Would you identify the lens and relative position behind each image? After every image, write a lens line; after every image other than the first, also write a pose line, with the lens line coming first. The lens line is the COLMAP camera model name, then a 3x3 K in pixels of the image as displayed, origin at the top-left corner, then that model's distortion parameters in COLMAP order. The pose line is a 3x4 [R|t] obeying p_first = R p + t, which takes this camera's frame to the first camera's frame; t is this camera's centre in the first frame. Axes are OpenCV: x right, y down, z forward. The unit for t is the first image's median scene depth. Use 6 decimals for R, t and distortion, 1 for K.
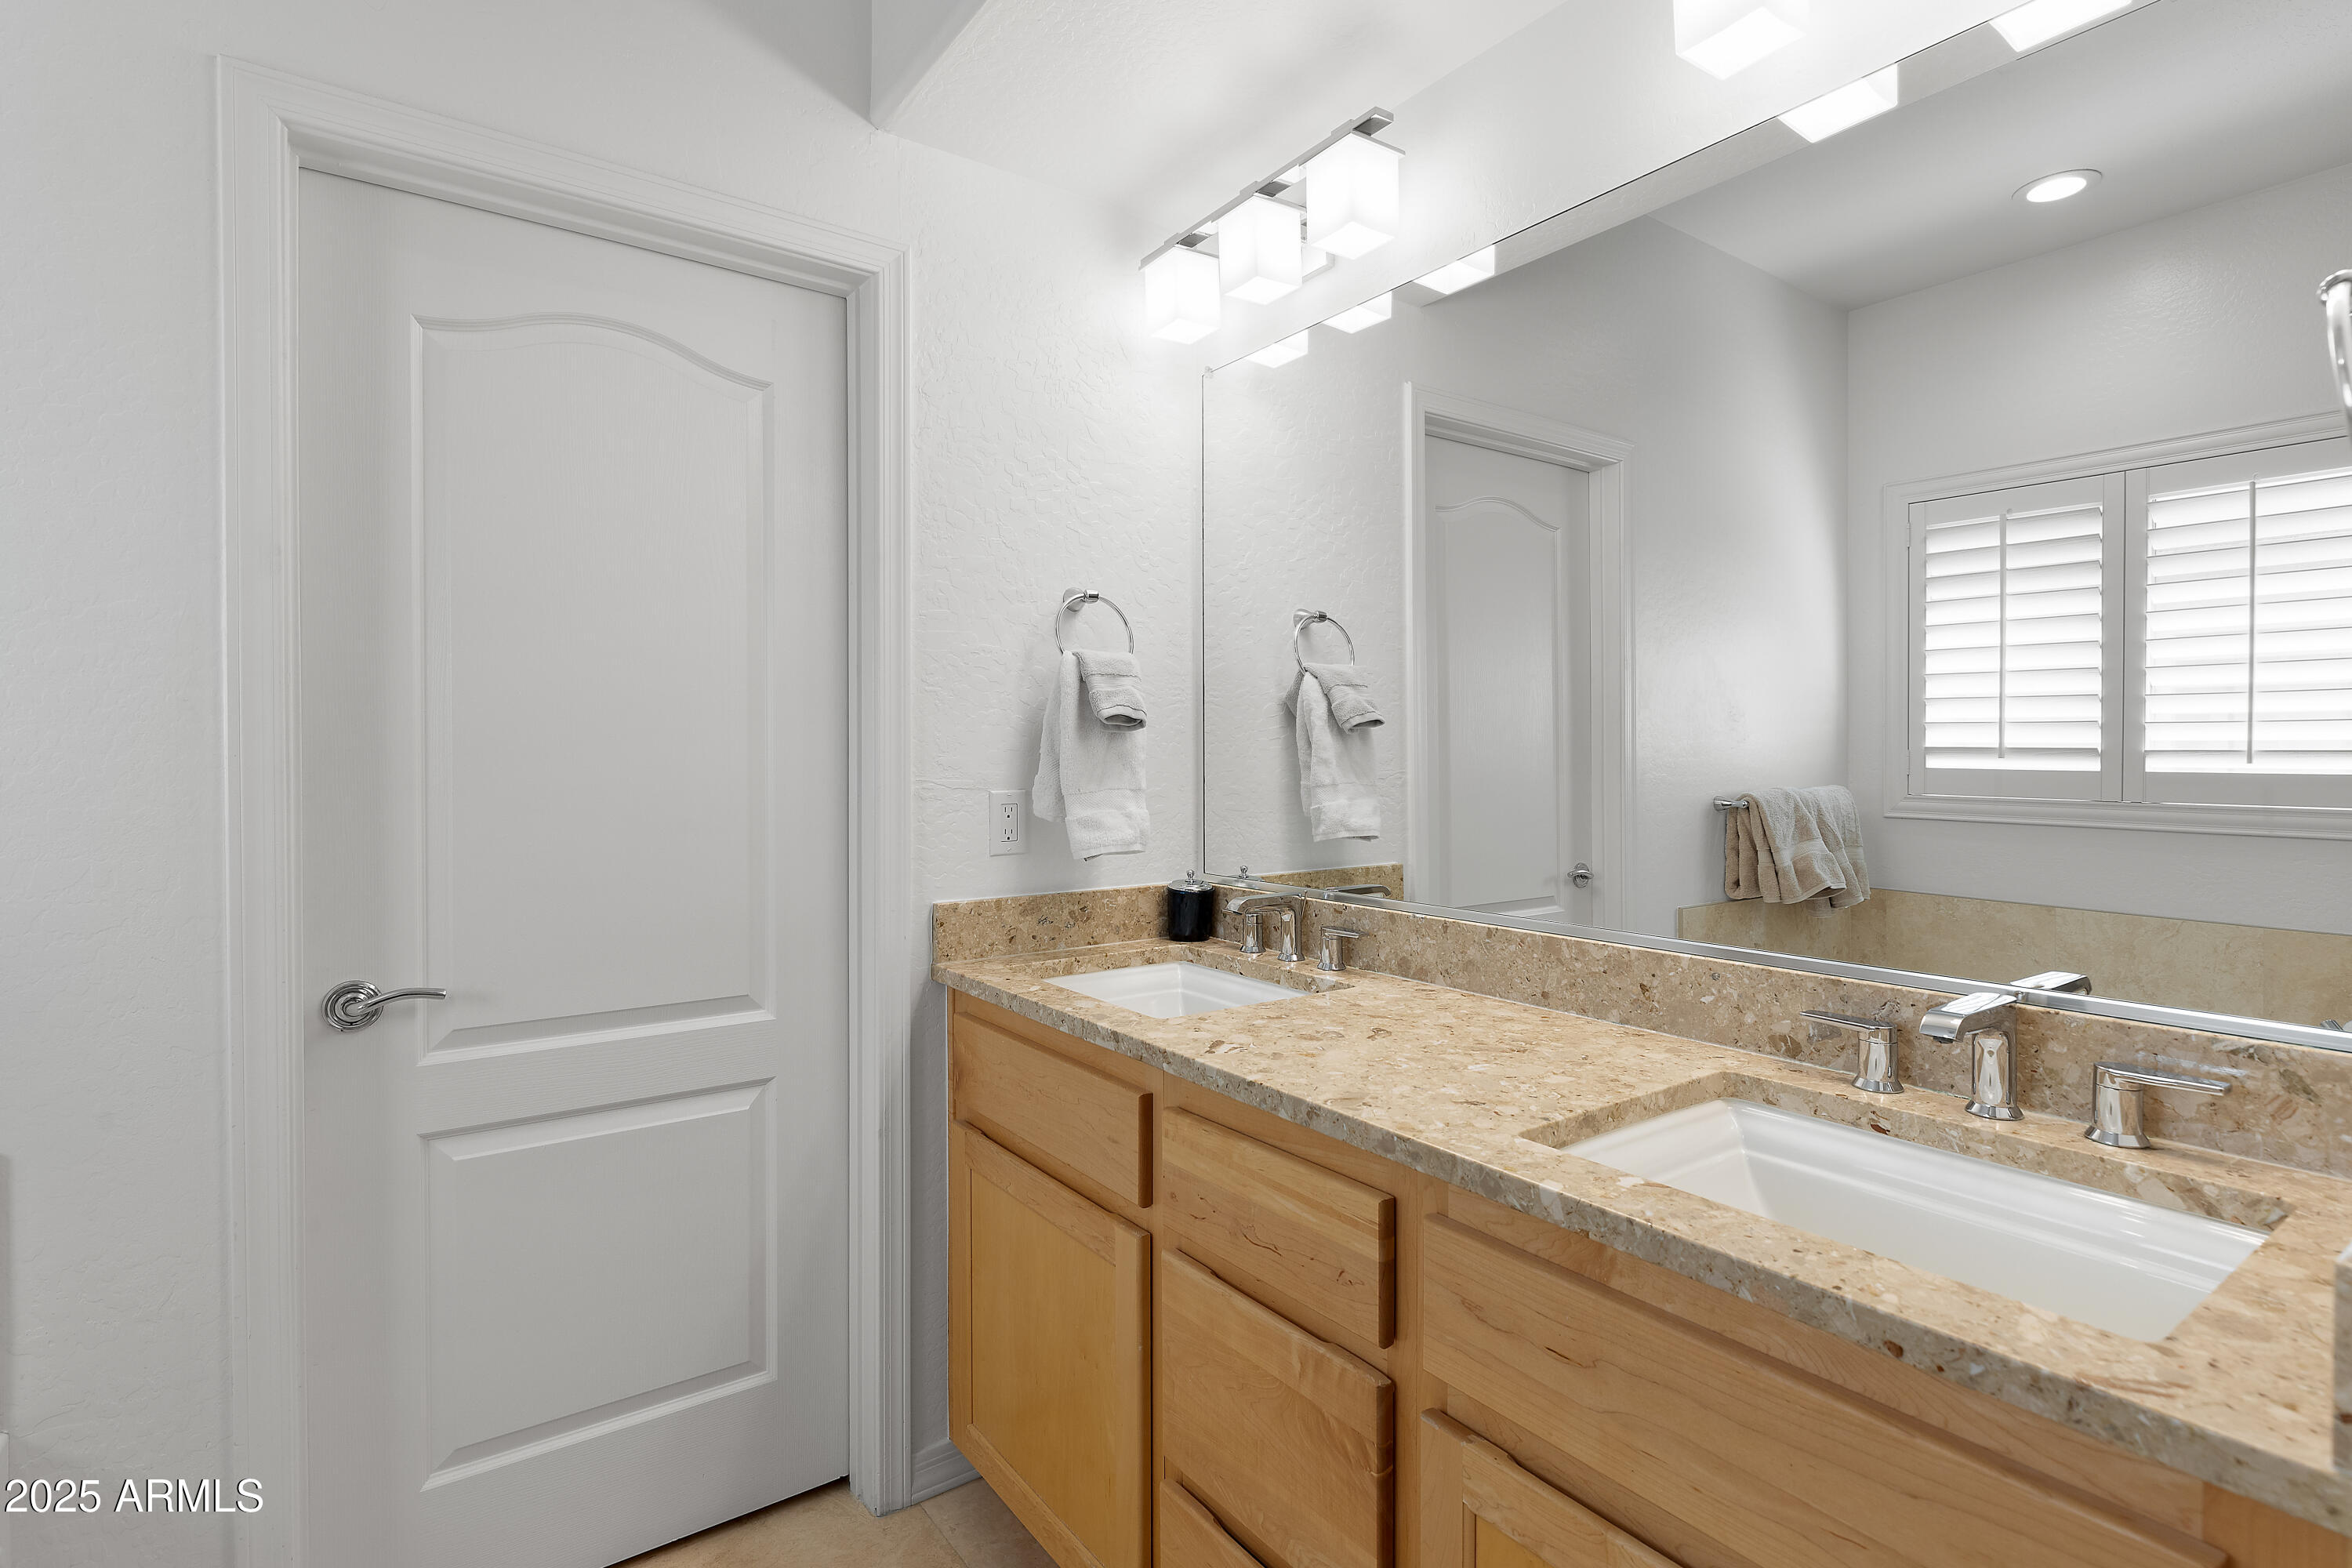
lens RADIAL K [[1114.6, 0, 1138.3], [0, 1114.6, 763.0], [0, 0, 1]] dist [-0.005824, 0.000111]
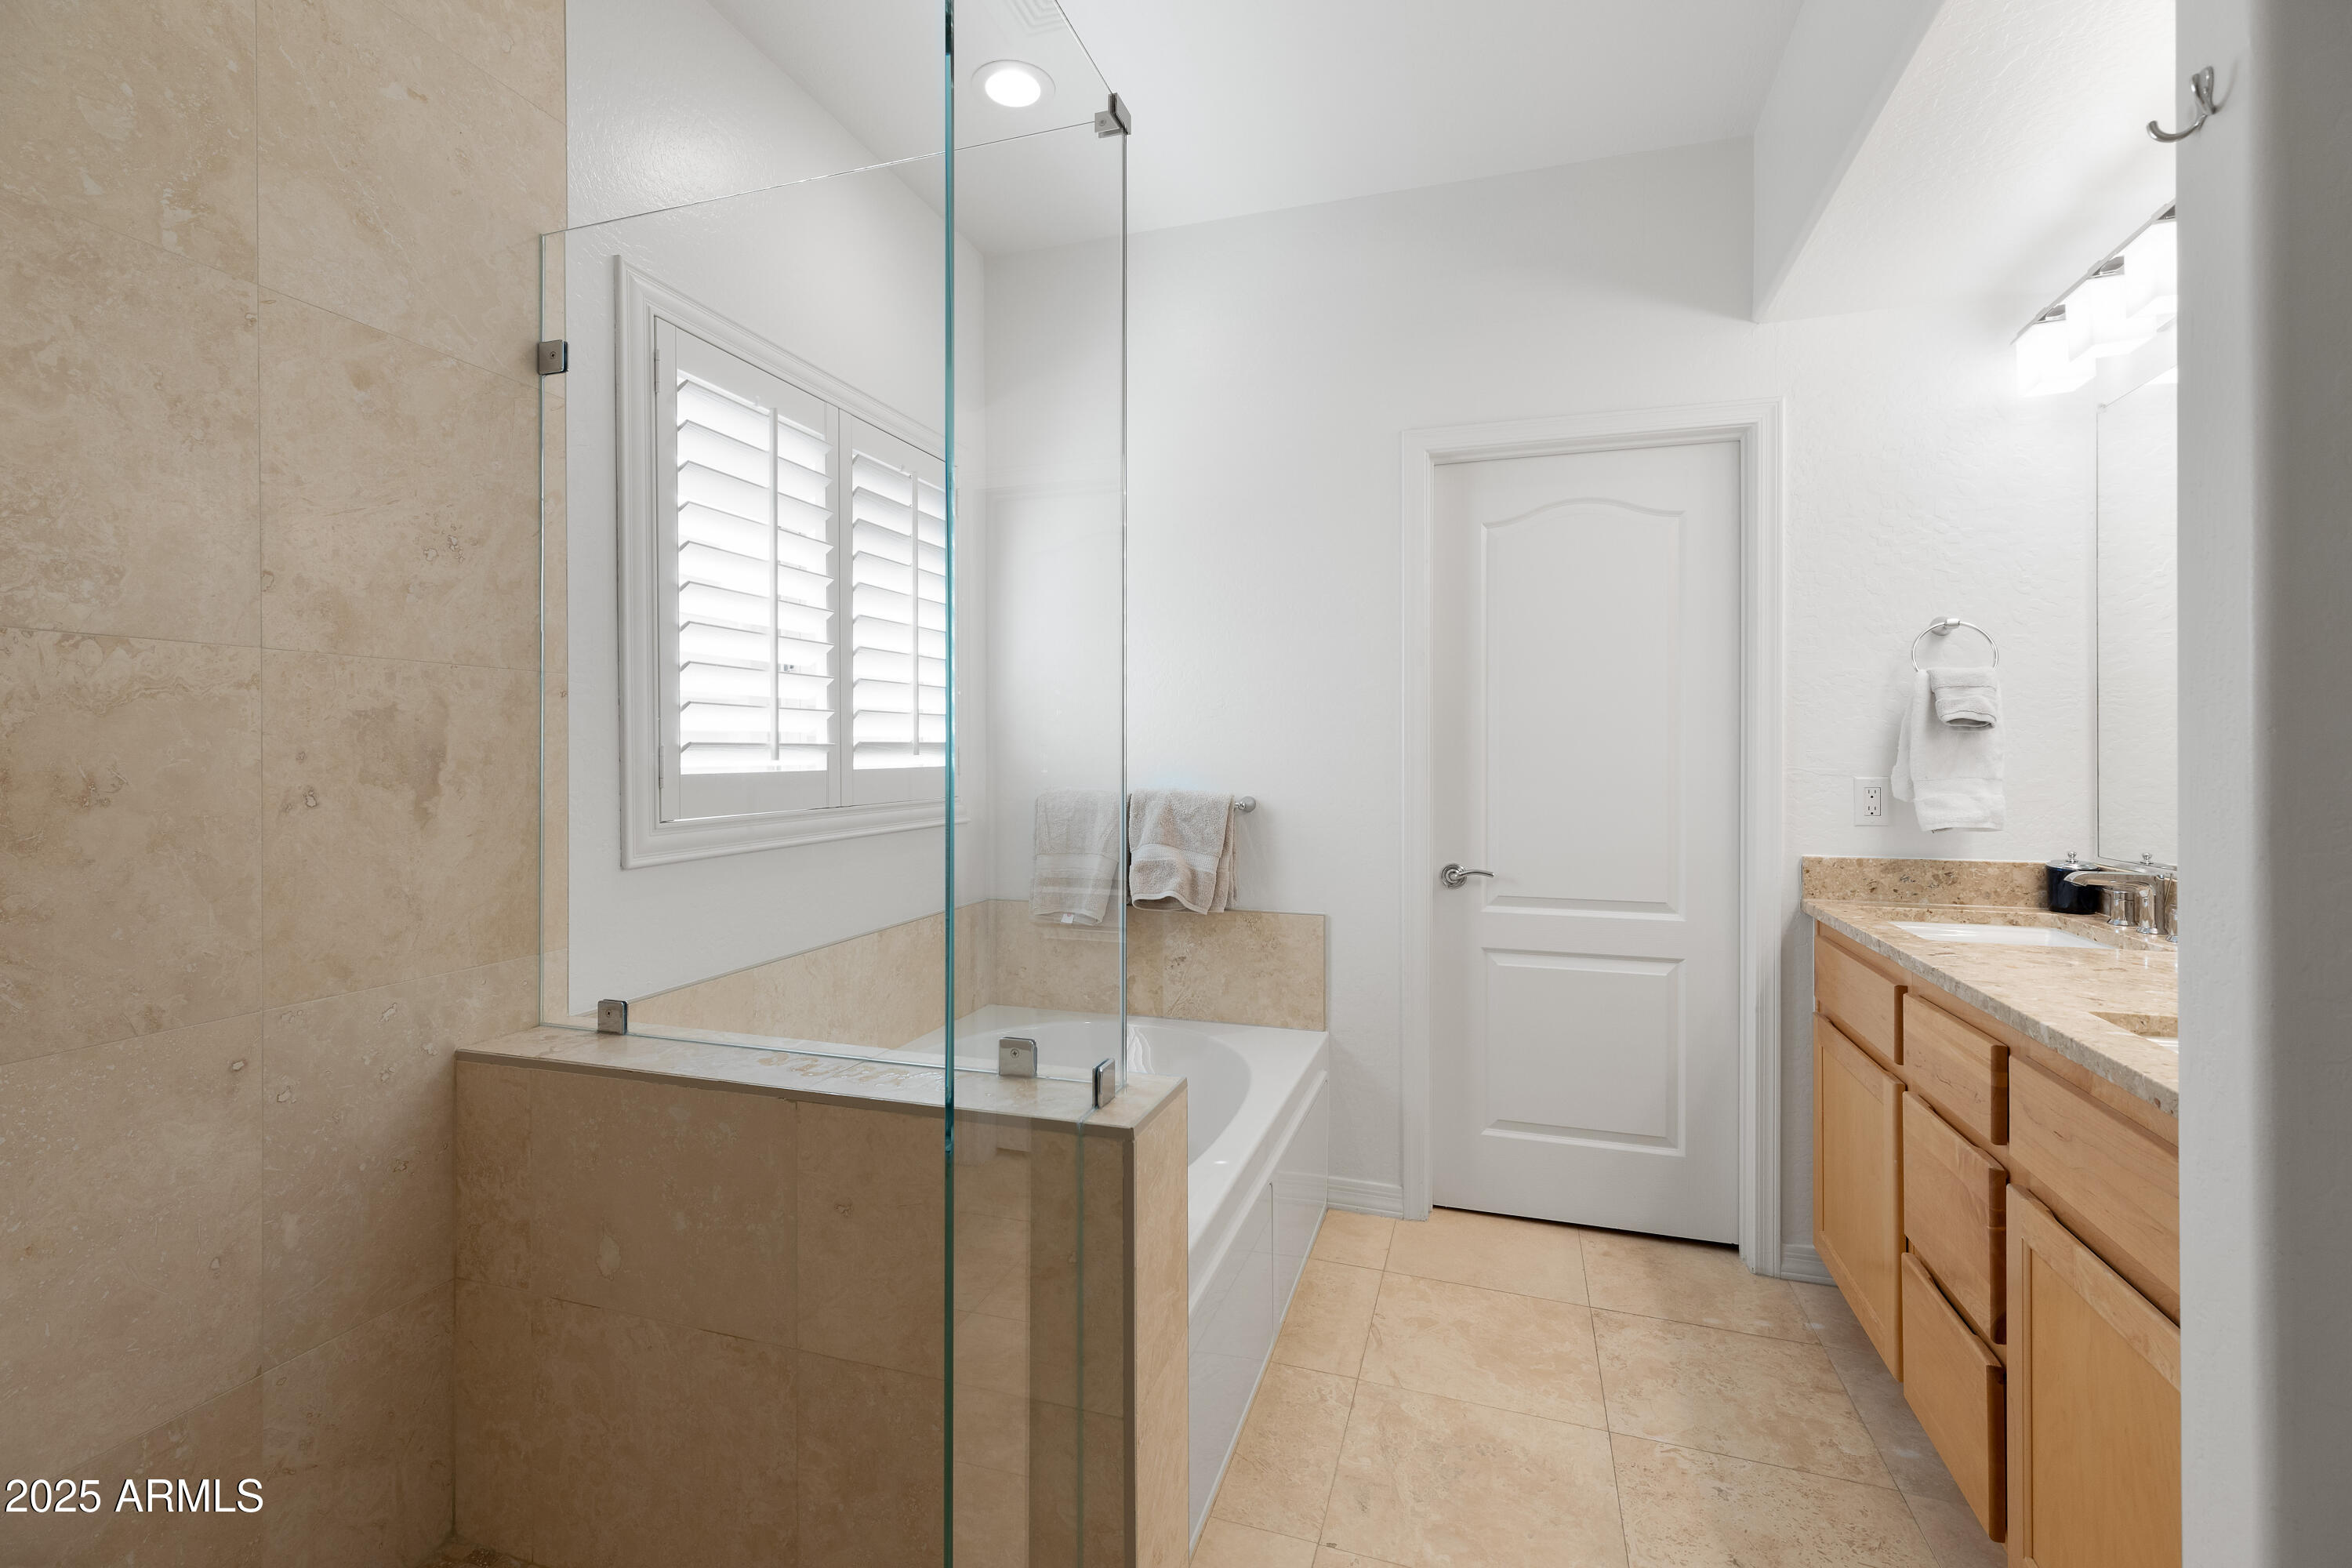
lens RADIAL K [[1073.6, 0, 1174.4], [0, 1073.6, 764.8], [0, 0, 1]] dist [-0.000263, 0.001018]
pose [[0.606450, 0.009856, -0.795061, 0.409320], [-0.006237, 0.999951, 0.007638, 0.005407], [0.795097, 0.000327, 0.606482, -0.447919]]
